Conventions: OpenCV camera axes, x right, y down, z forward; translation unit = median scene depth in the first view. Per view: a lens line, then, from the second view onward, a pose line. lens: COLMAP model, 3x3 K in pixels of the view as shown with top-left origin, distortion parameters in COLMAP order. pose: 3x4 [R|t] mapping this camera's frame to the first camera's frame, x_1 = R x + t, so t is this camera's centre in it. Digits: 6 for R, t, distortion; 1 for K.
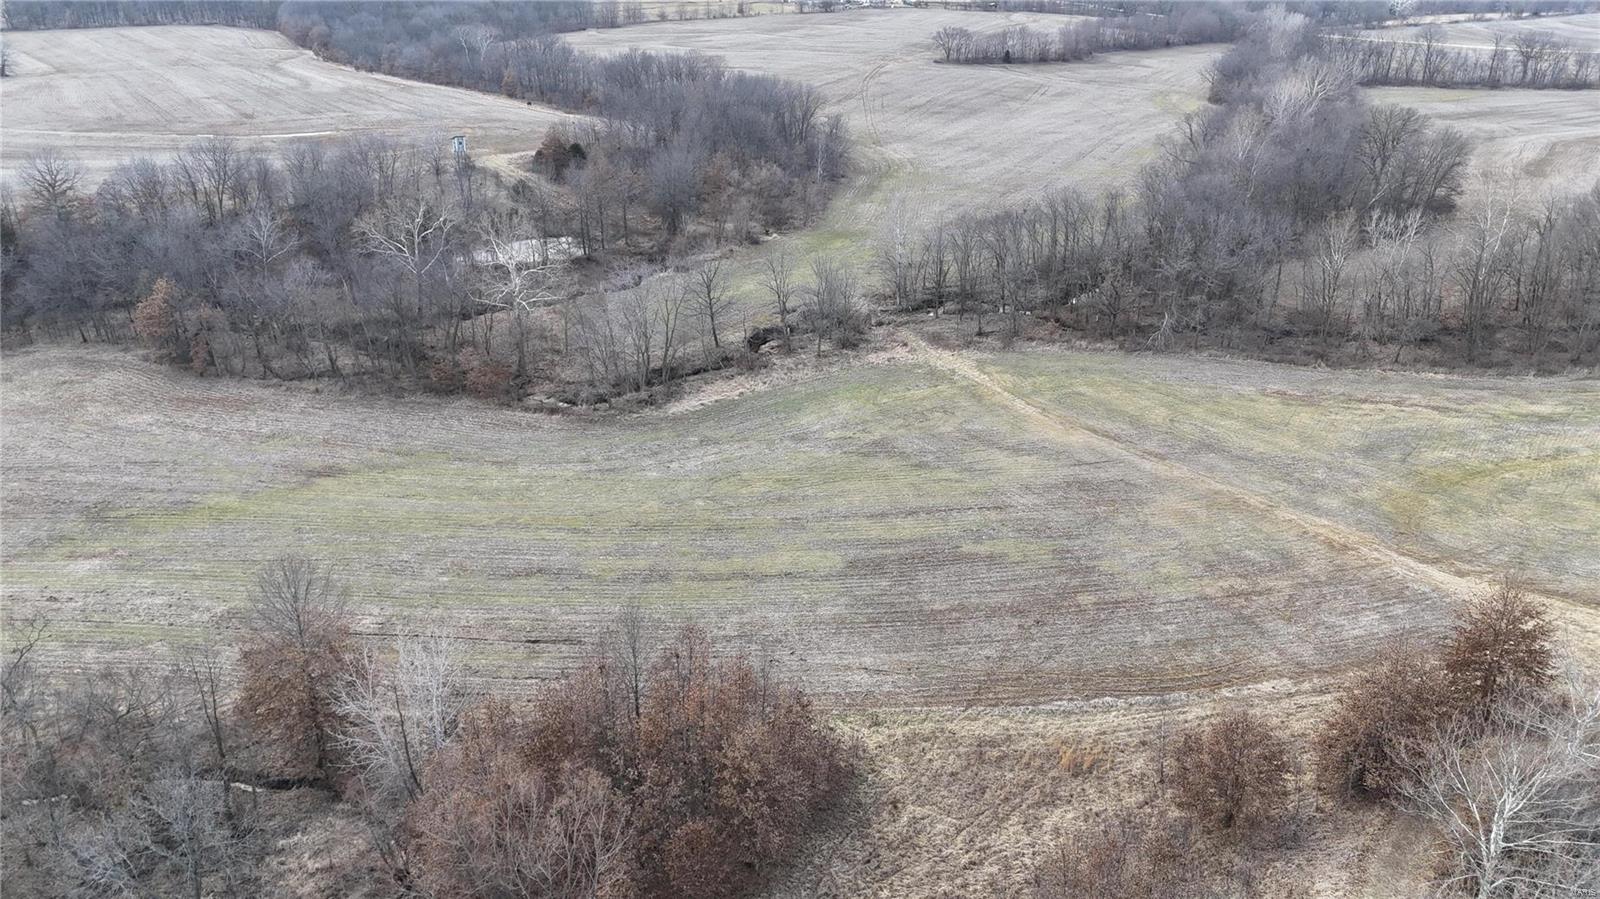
lens RADIAL K [[1171.3, 0, 790.6], [0, 1171.3, 443.5], [0, 0, 1]] dist [0.083468, -0.073280]
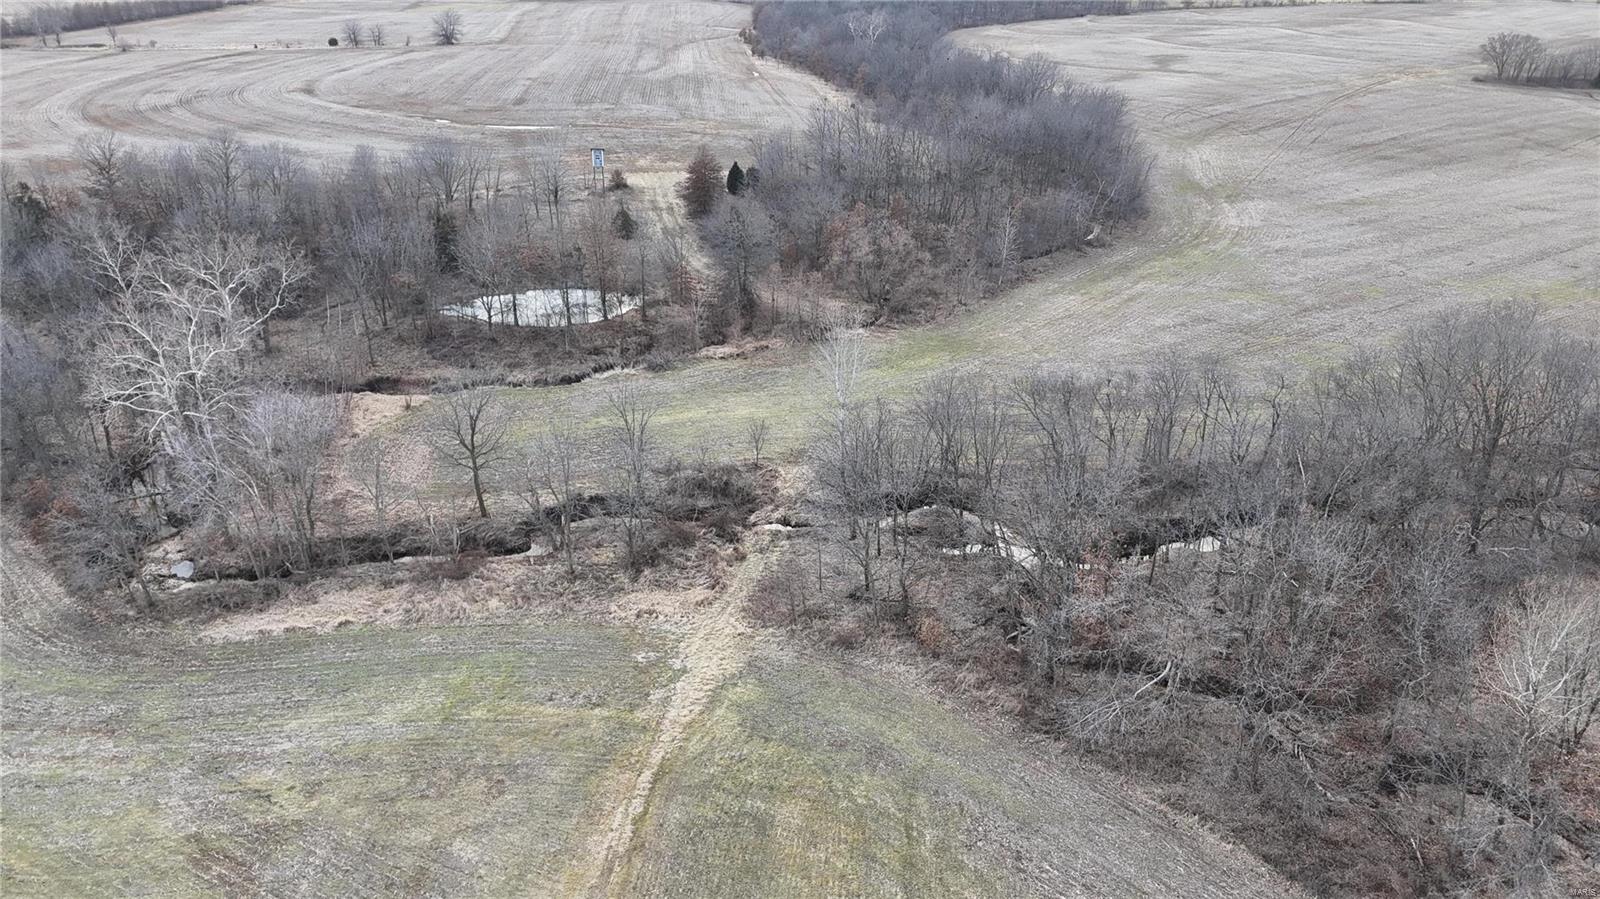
lens RADIAL K [[1171.3, 0, 795.8], [0, 1171.3, 434.1], [0, 0, 1]] dist [0.083468, -0.073280]
pose [[0.867923, 0.203957, -0.452892, 0.448564], [-0.198888, 0.978221, 0.059388, -0.235111], [0.455141, 0.038531, 0.889585, 0.552179]]
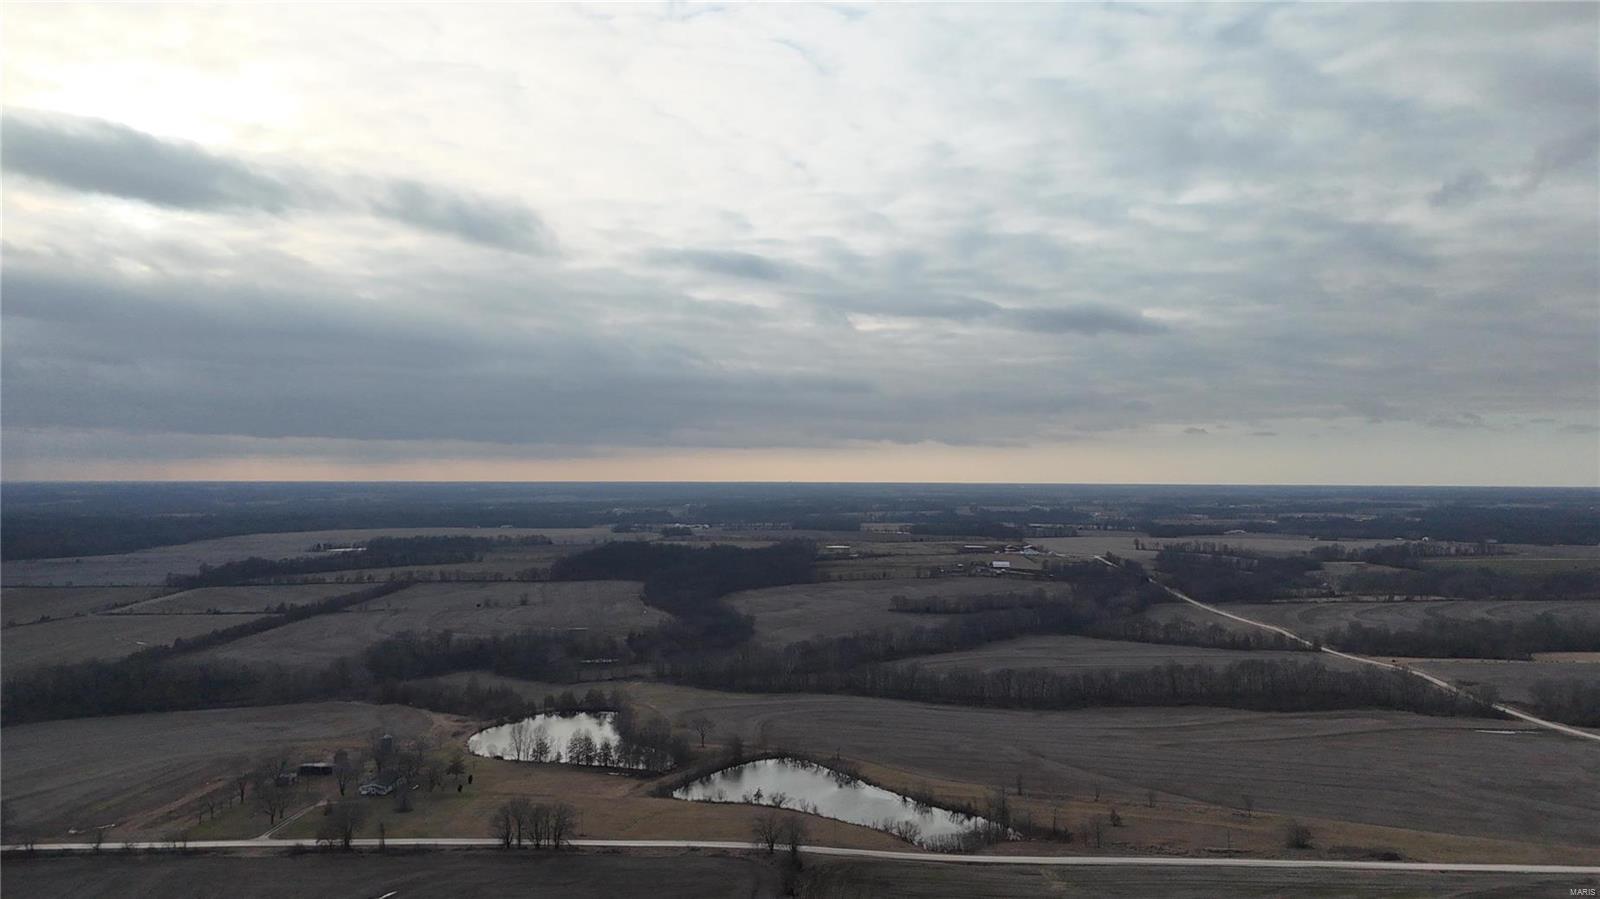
lens RADIAL K [[1171.3, 0, 791.5], [0, 1171.3, 439.5], [0, 0, 1]] dist [0.083468, -0.073280]
pose [[0.909939, -0.014554, -0.414487, 2.769071], [-0.158188, 0.911657, -0.379287, 0.751067], [0.383390, 0.410695, 0.827250, -3.124006]]
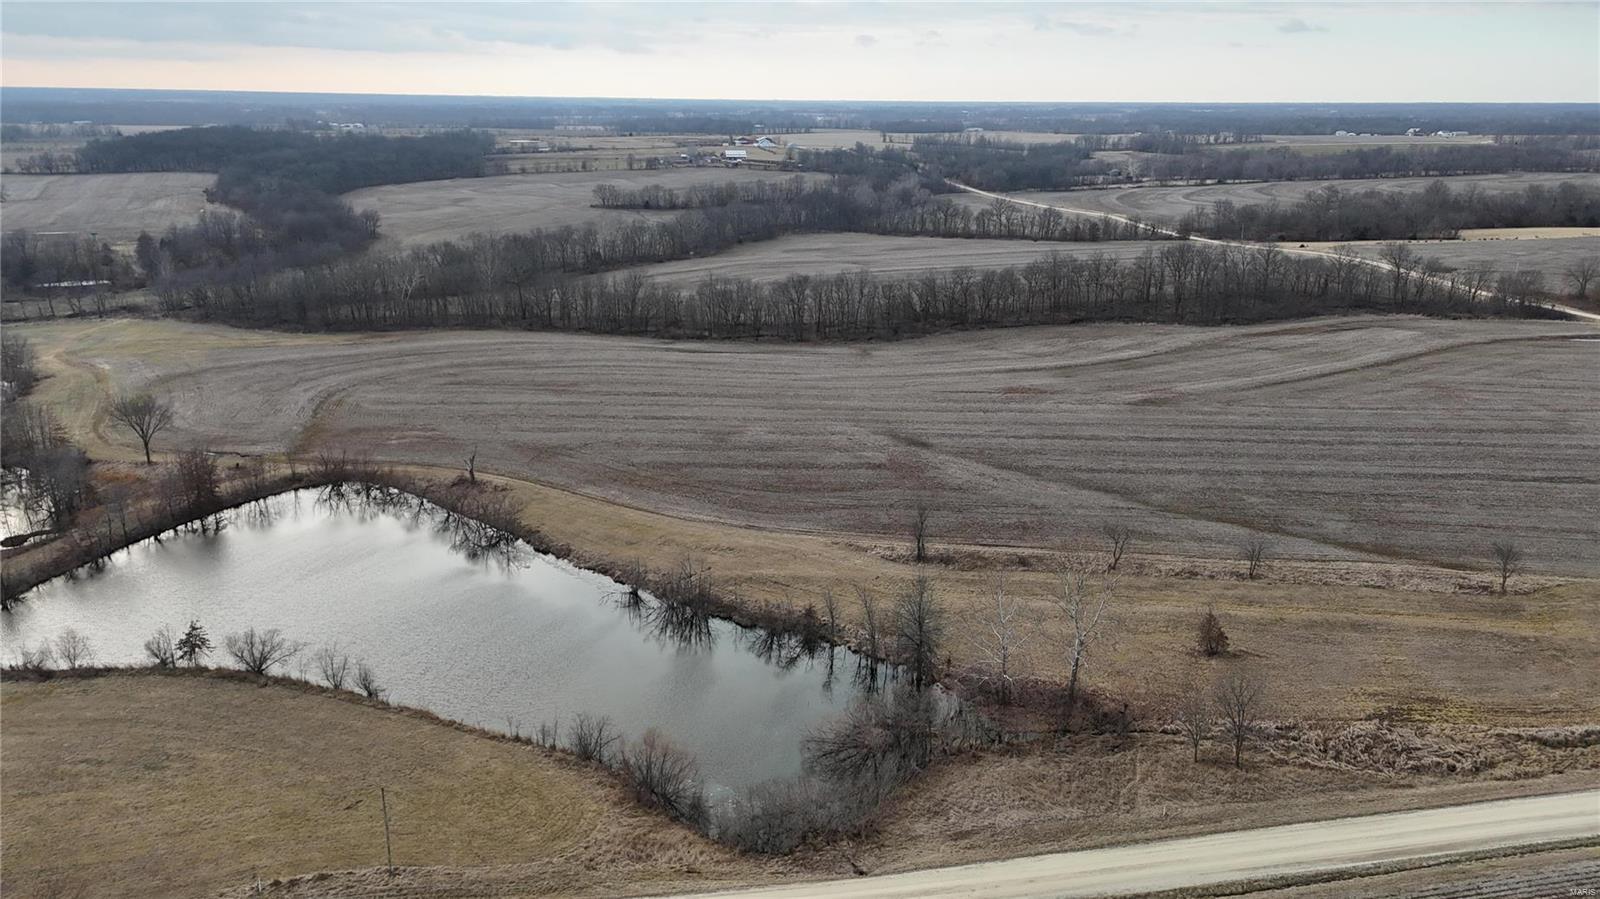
lens RADIAL K [[1171.3, 0, 796.0], [0, 1171.3, 440.4], [0, 0, 1]] dist [0.083468, -0.073280]
pose [[0.984008, 0.055701, -0.169191, 2.108356], [-0.074252, 0.991657, -0.105369, 0.355522], [0.161911, 0.116247, 0.979935, -1.255812]]
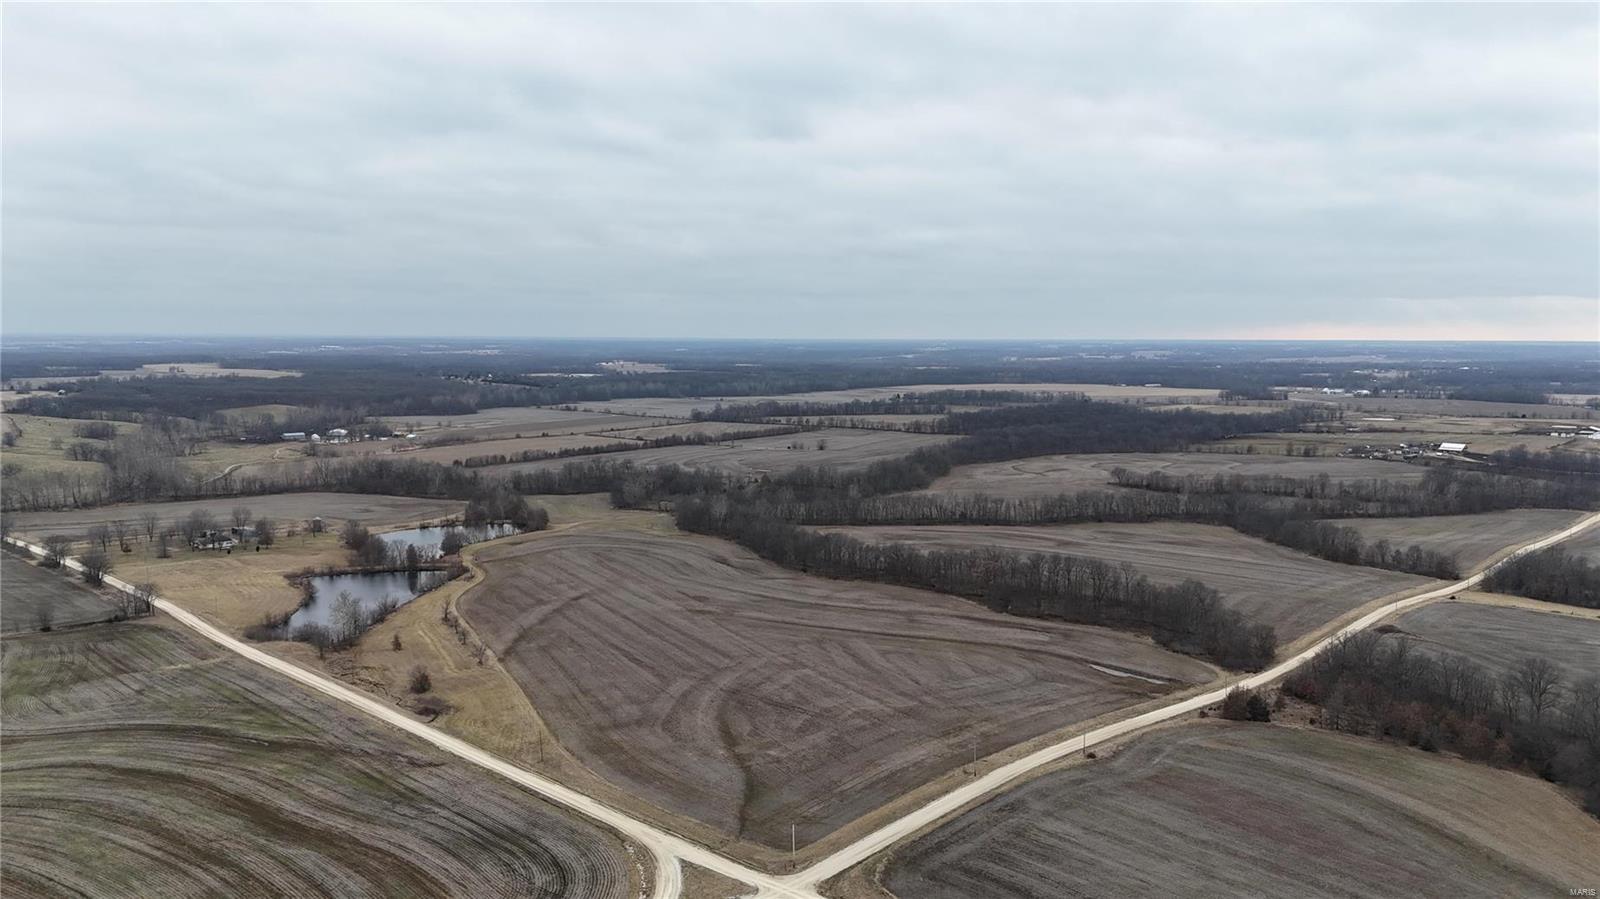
lens RADIAL K [[1171.3, 0, 791.8], [0, 1171.3, 454.6], [0, 0, 1]] dist [0.083468, -0.073280]
pose [[0.405818, 0.092212, -0.909290, 5.348800], [-0.353316, 0.933378, -0.063031, -0.215409], [0.842900, 0.346846, 0.411361, -0.736087]]
